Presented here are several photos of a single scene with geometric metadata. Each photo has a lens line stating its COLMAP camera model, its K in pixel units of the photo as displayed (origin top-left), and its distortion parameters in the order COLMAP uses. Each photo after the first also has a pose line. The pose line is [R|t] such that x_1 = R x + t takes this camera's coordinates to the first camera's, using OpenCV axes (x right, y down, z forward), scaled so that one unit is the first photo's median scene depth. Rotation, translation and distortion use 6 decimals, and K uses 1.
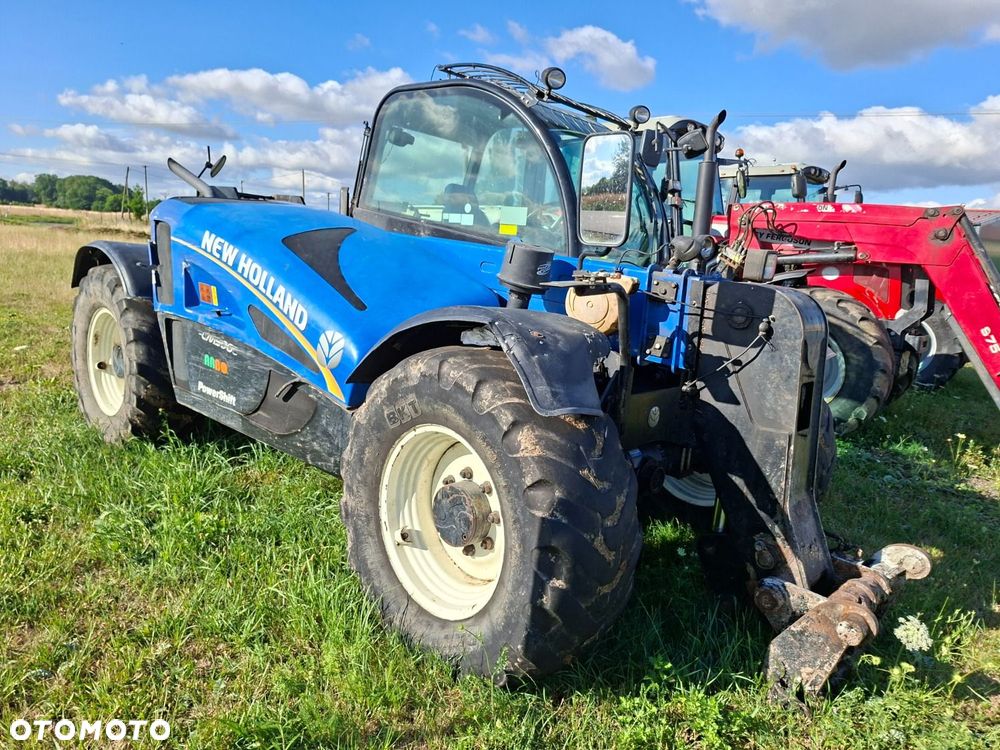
lens RADIAL K [[701.2, 0, 500.0], [0, 701.2, 375.0], [0, 0, 1]] dist [0.022850, -0.001225]
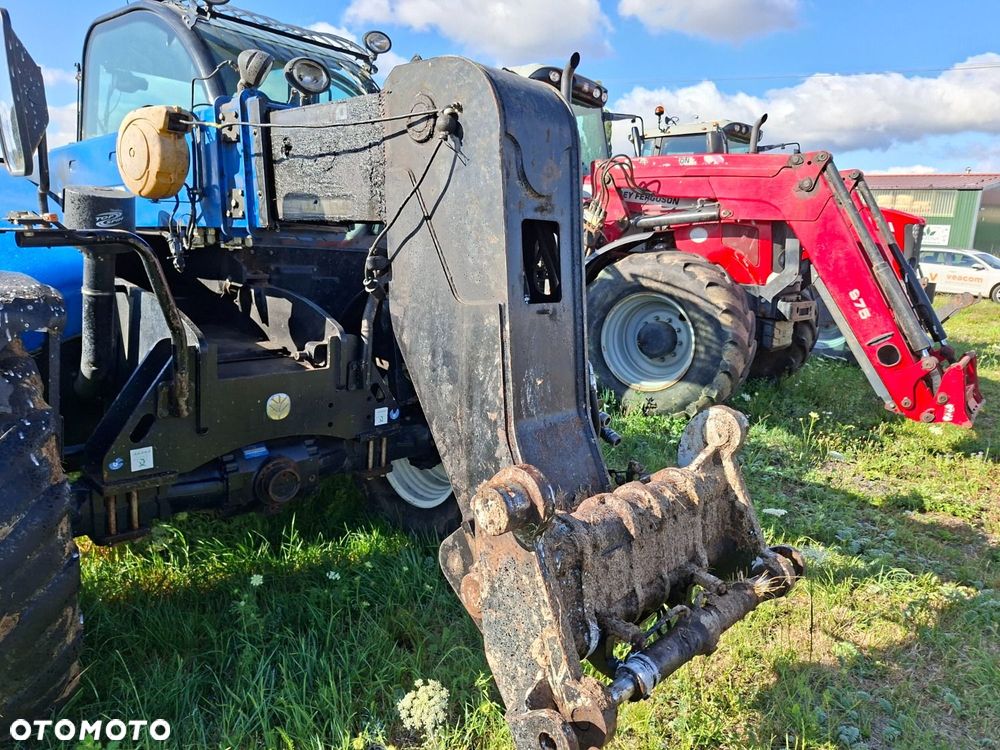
lens RADIAL K [[698.5, 0, 511.8], [0, 698.5, 375.6], [0, 0, 1]] dist [0.108214, -0.137010]
pose [[0.999600, -0.024784, -0.013627, 0.254021], [0.025107, 0.999394, 0.024115, 0.006506], [0.013021, -0.024447, 0.999616, 0.104174]]
